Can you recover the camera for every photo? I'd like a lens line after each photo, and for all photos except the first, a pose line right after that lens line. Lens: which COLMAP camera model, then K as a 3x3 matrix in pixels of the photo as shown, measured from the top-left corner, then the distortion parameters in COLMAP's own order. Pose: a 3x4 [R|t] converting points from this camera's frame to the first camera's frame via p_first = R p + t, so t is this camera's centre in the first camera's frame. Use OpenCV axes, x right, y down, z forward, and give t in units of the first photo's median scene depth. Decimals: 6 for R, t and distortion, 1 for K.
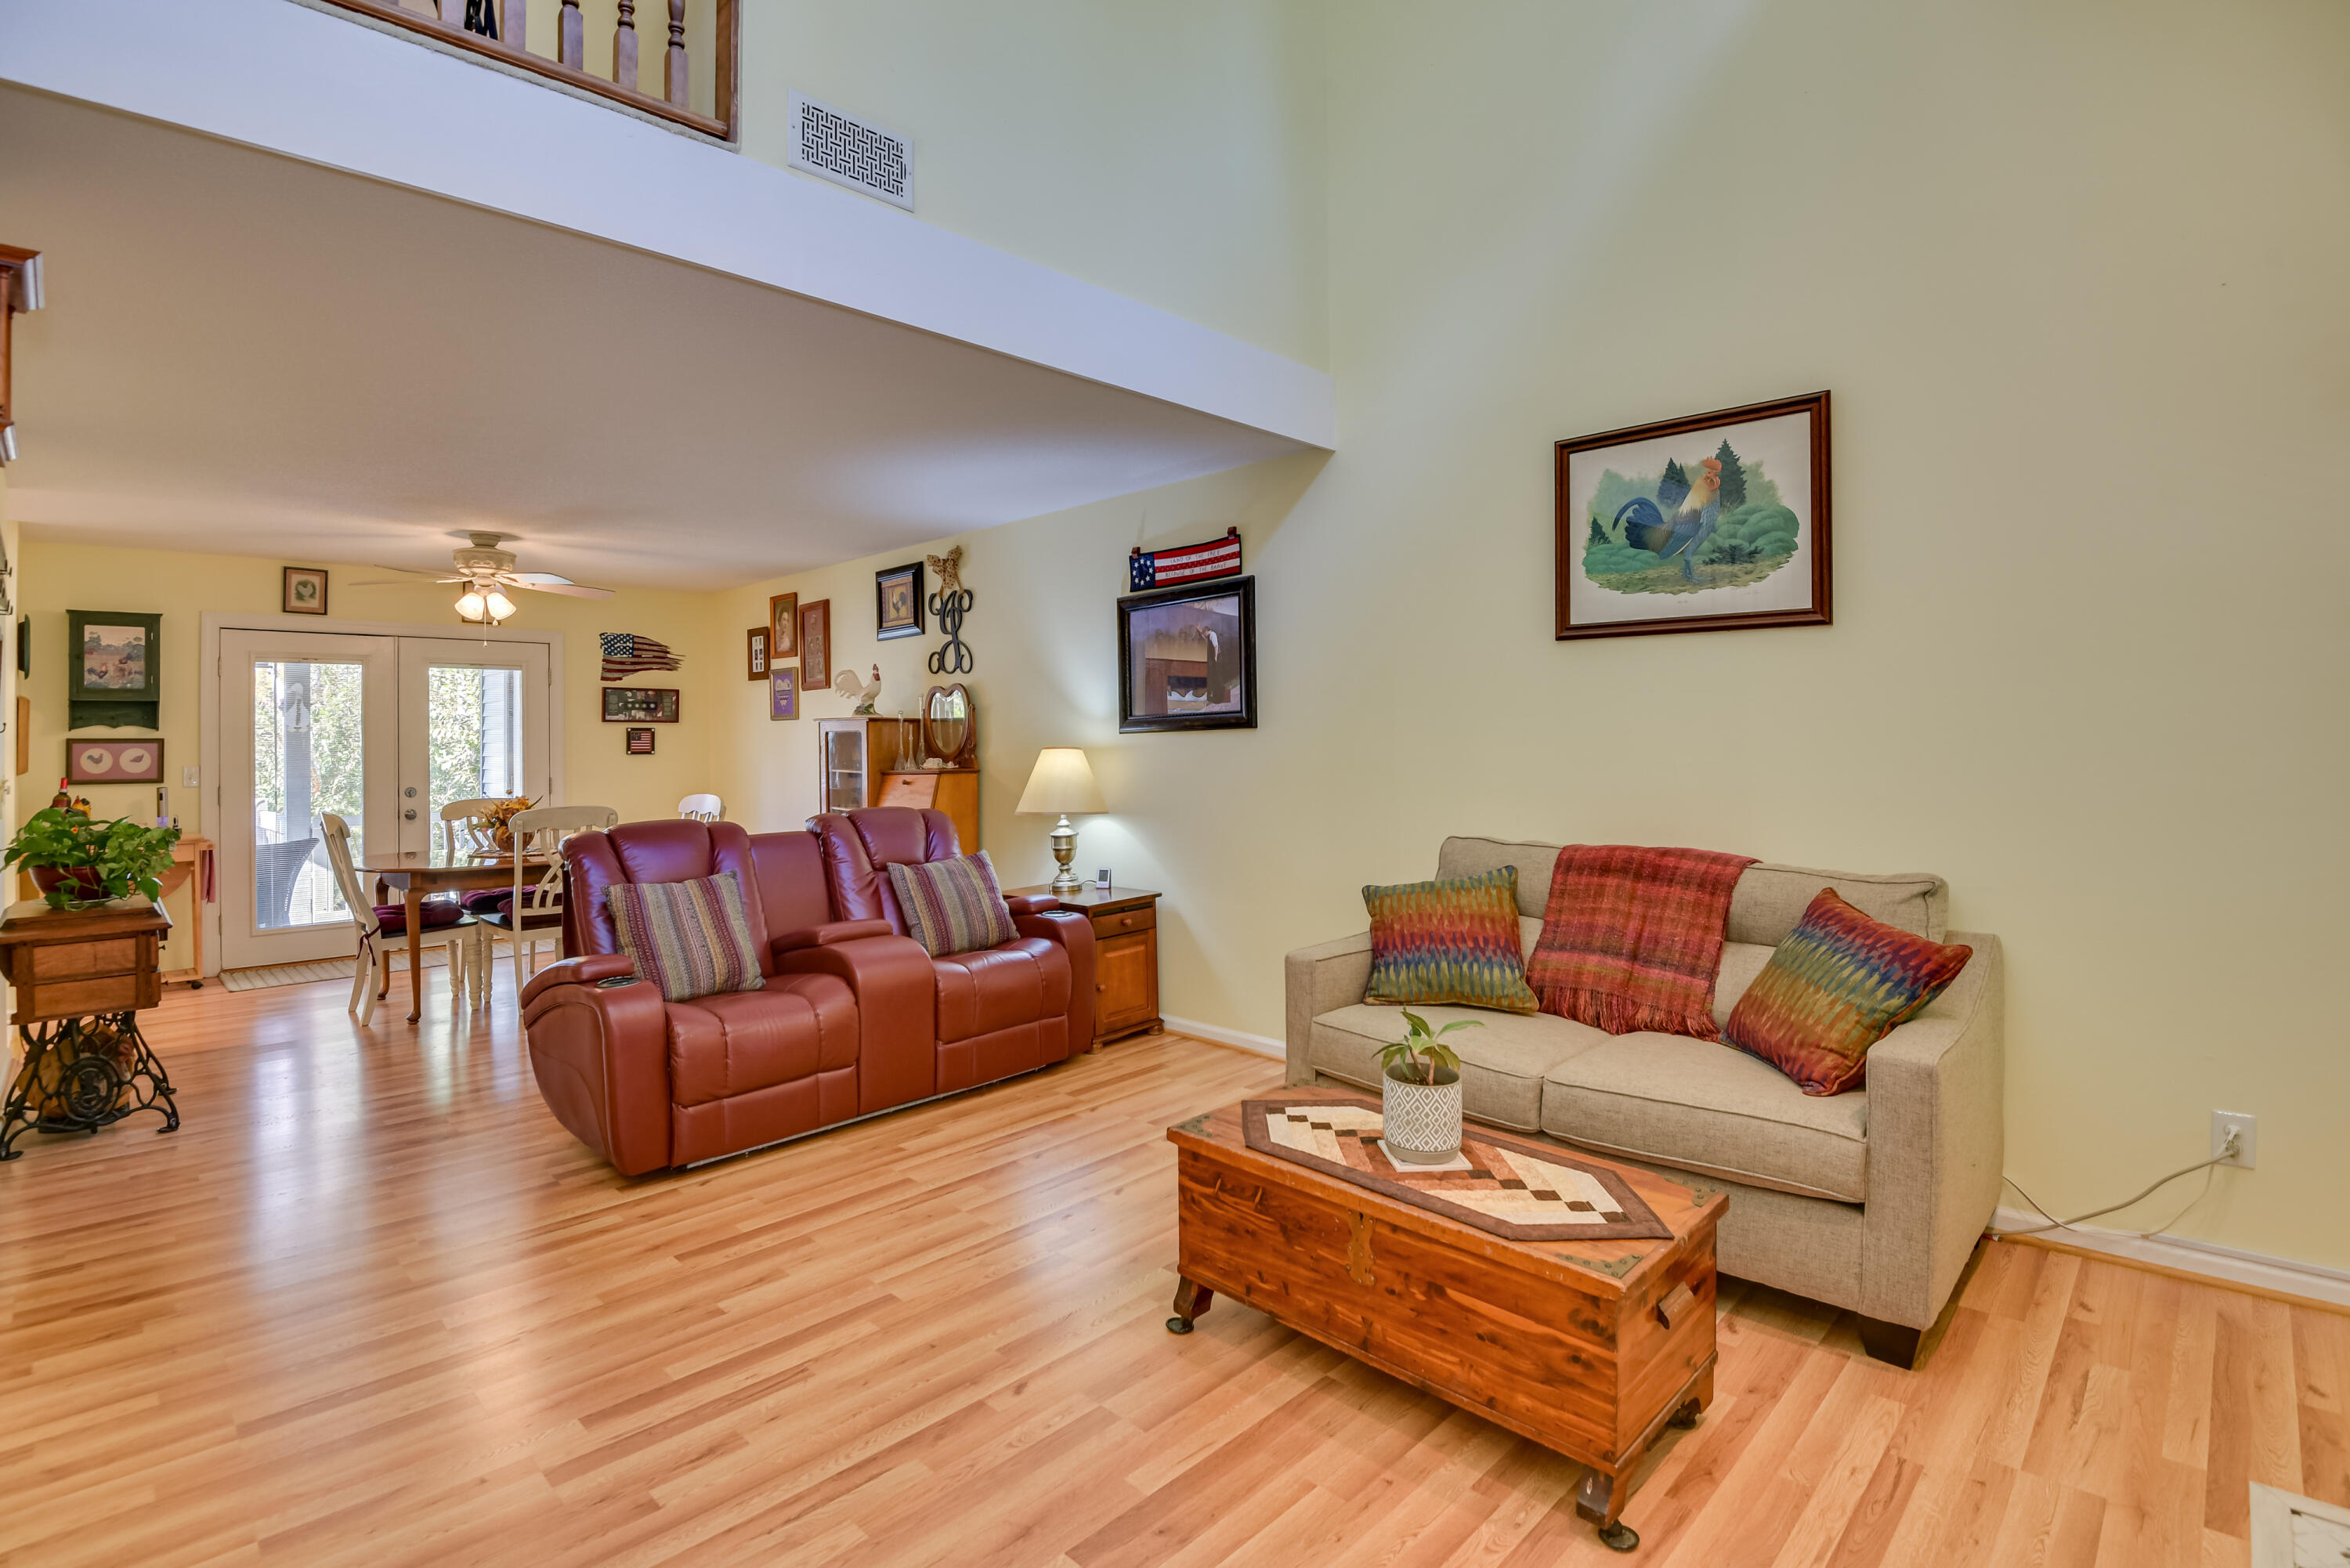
lens RADIAL K [[1116.1, 0, 1085.1], [0, 1116.1, 722.4], [0, 0, 1]] dist [-0.025351, -0.009892]
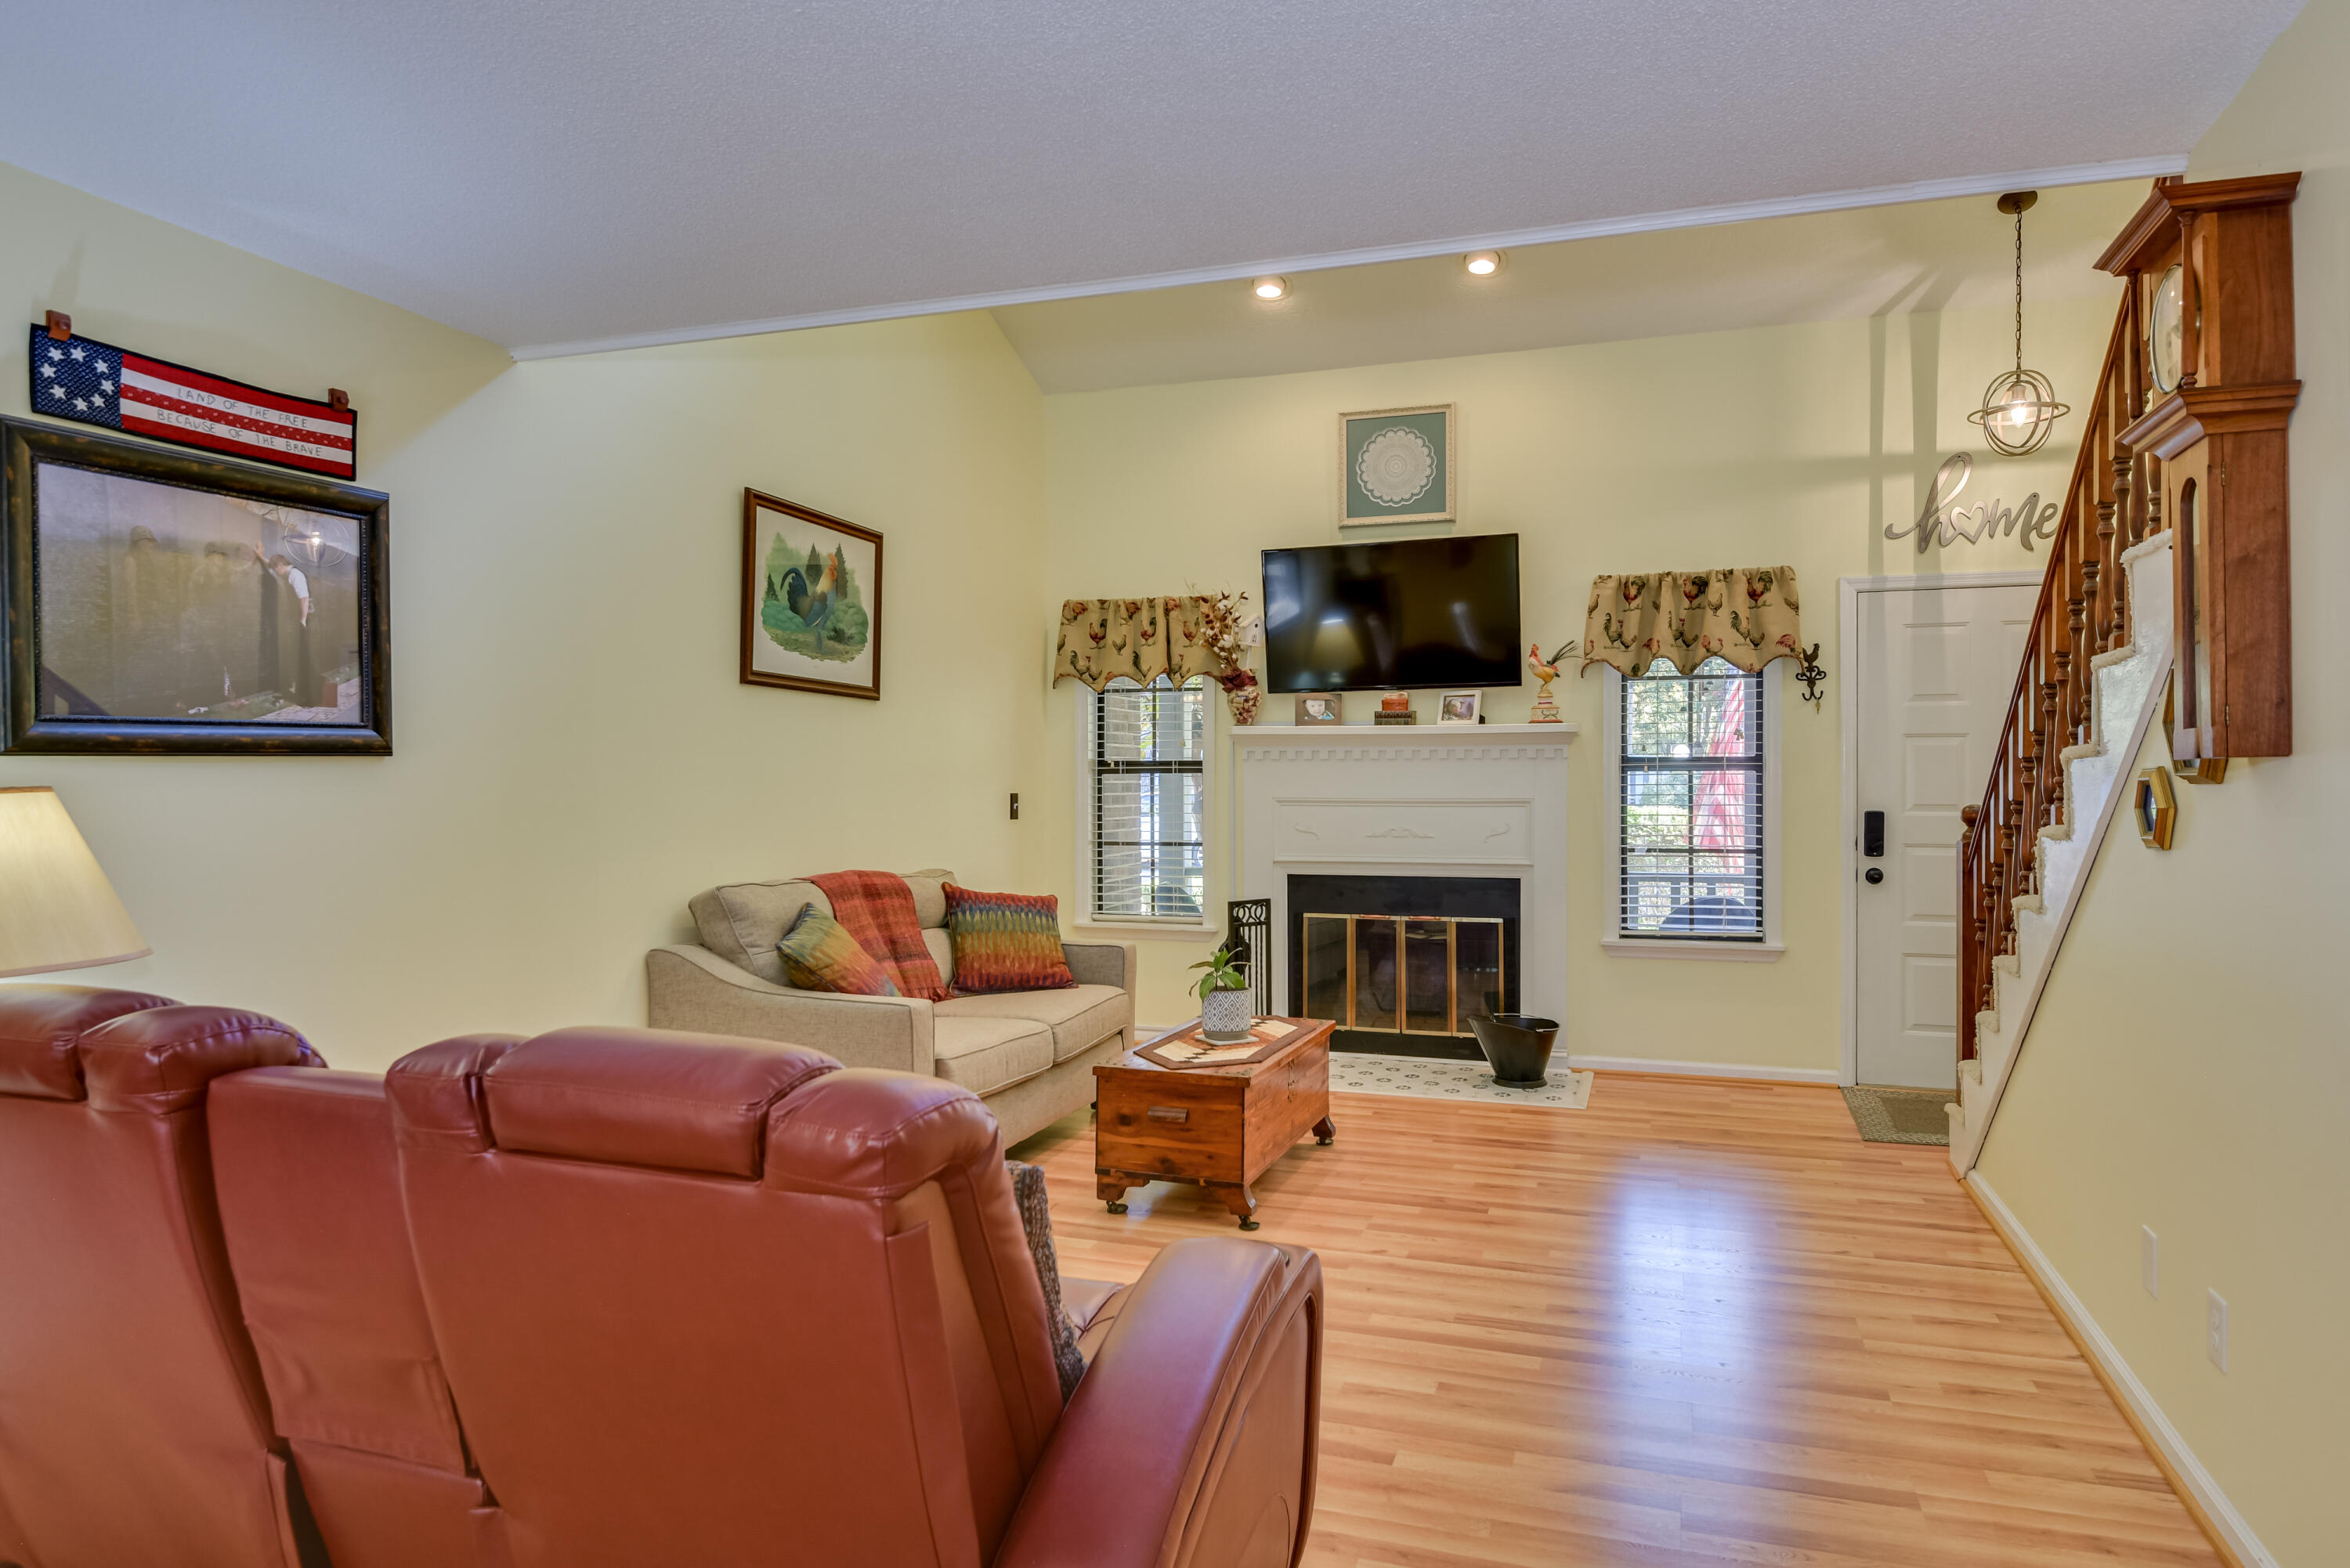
lens RADIAL K [[1354.0, 0, 1250.1], [0, 1354.0, 786.0], [0, 0, 1]] dist [-0.001045, -0.001985]
pose [[-0.494800, 0.010682, 0.868941, -0.528412], [-0.012454, 0.999735, -0.019381, 0.023256], [-0.868917, -0.020411, -0.494536, 0.724836]]
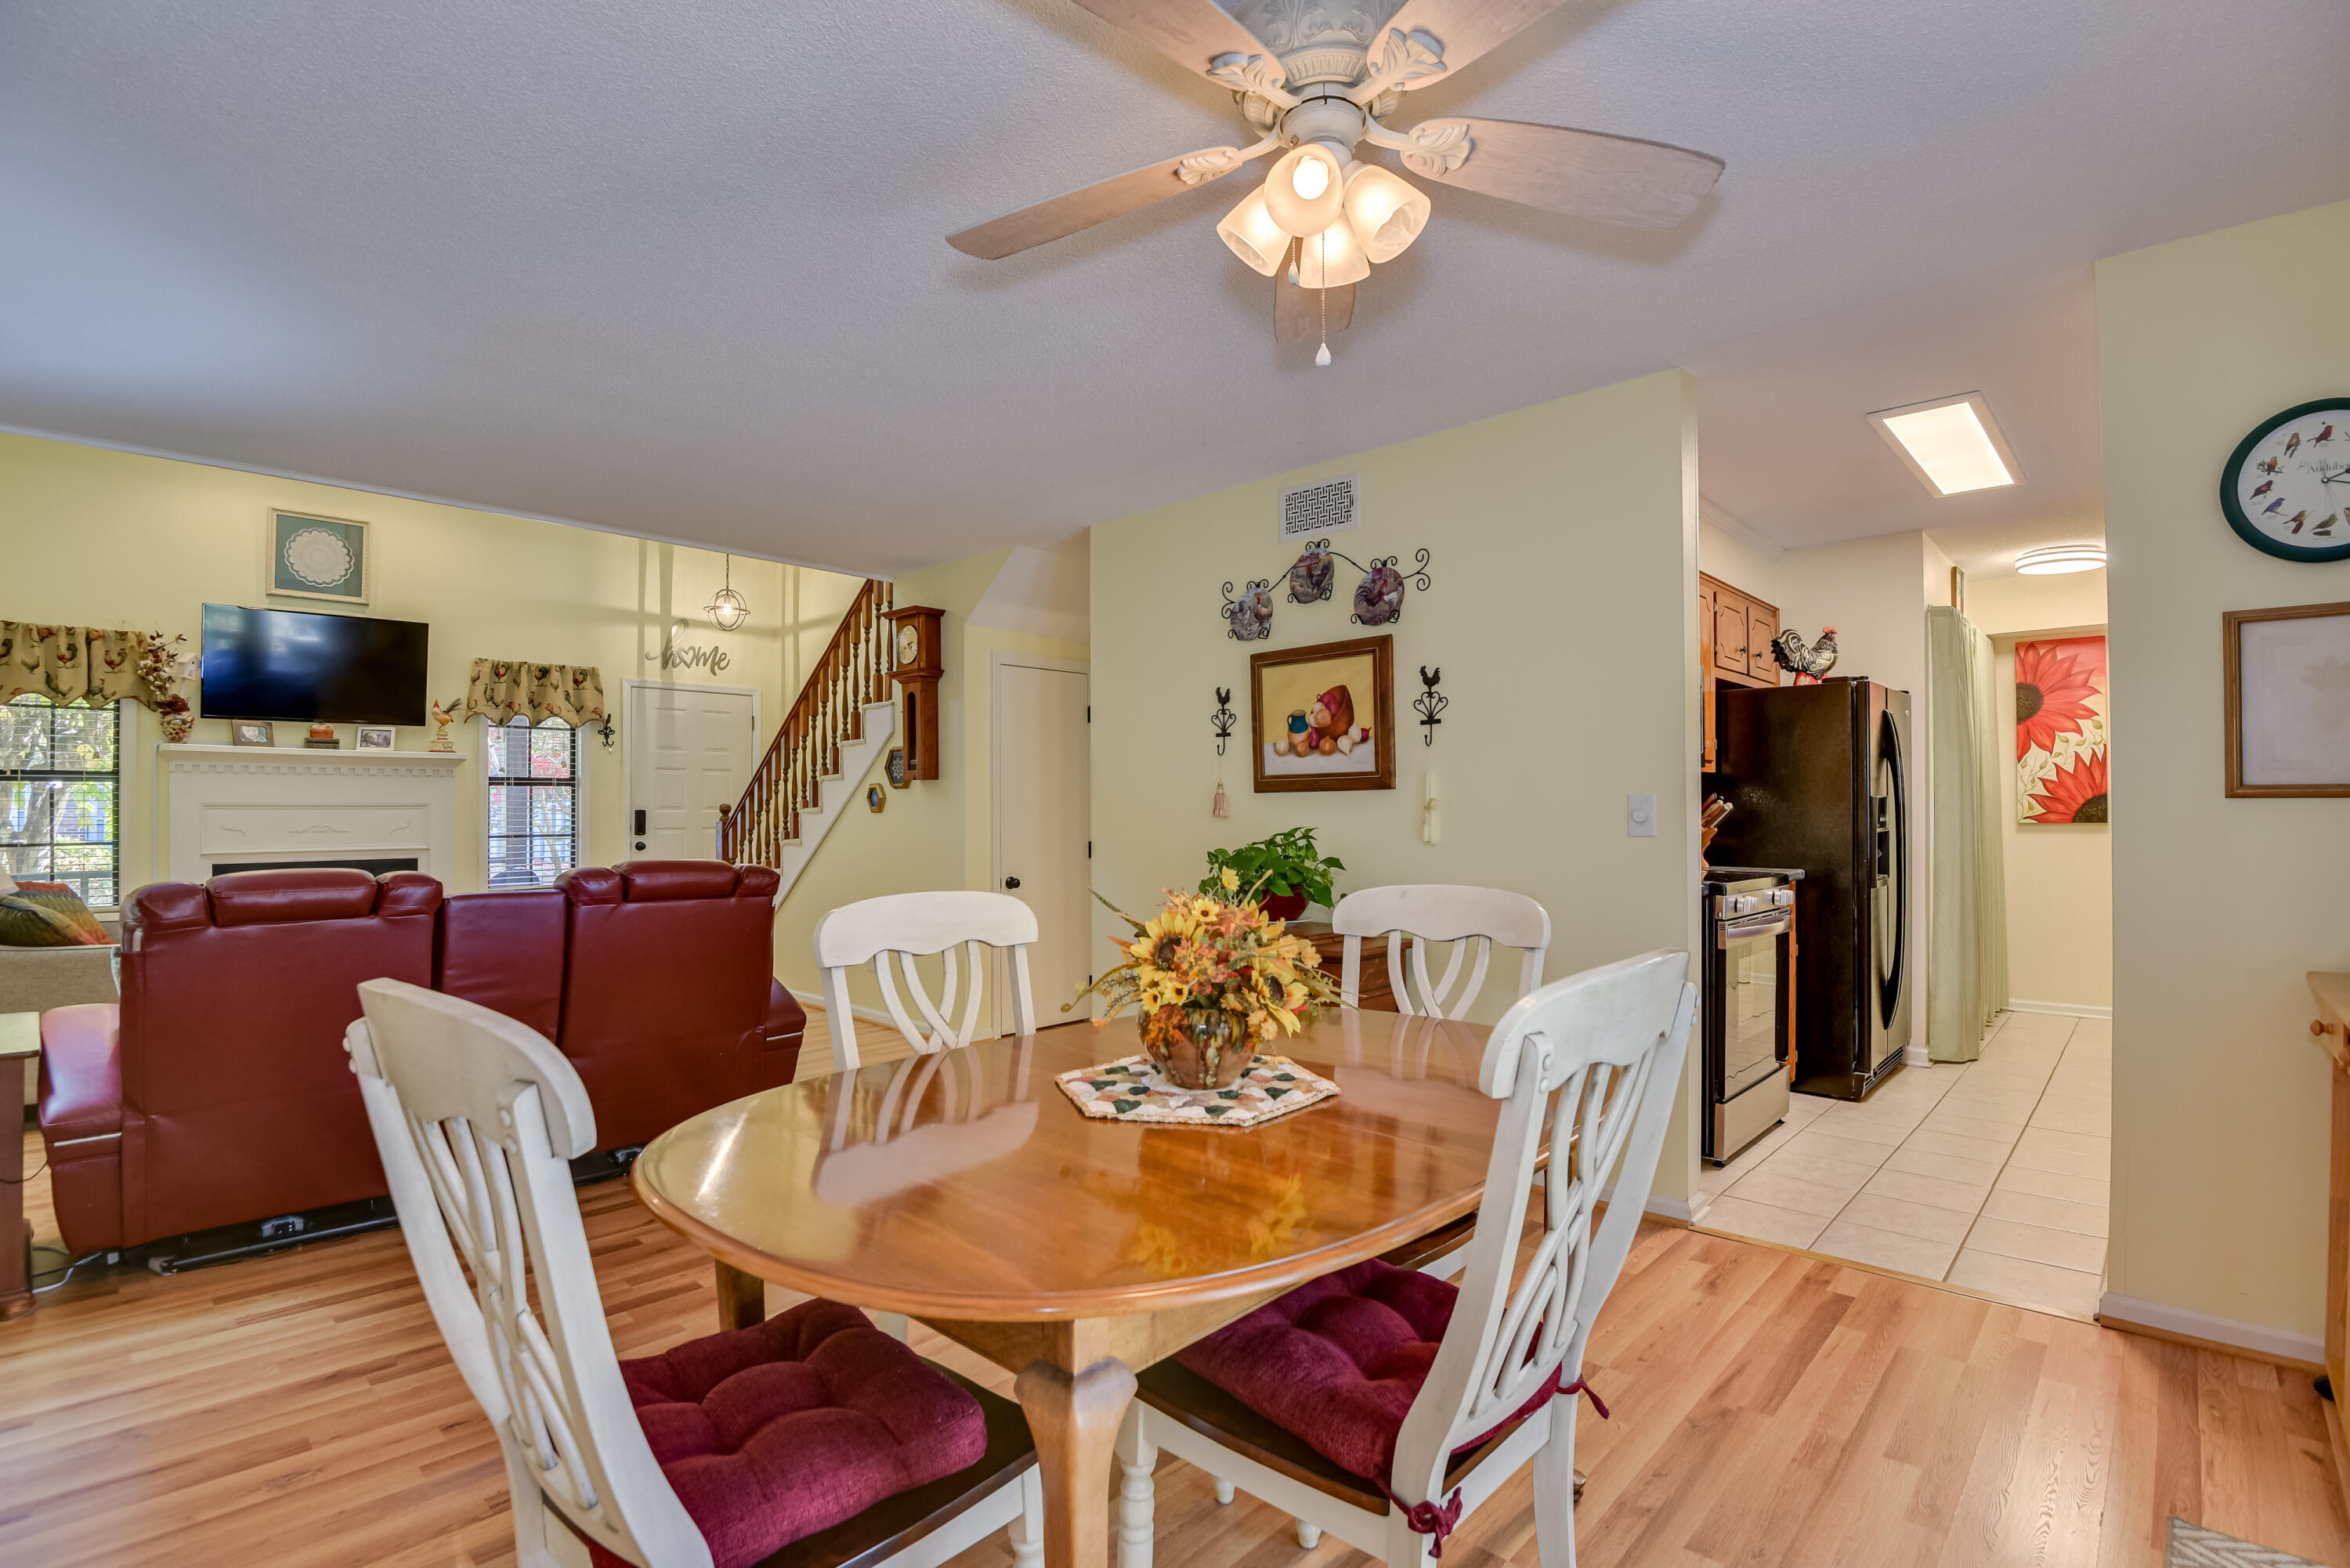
lens RADIAL K [[1116.1, 0, 1095.4], [0, 1116.1, 796.7], [0, 0, 1]] dist [-0.025351, -0.009892]
pose [[-0.999810, 0.011024, -0.016090, -0.468578], [0.011521, 0.999449, -0.031127, 0.050371], [0.015738, -0.031306, -0.999386, 1.278375]]
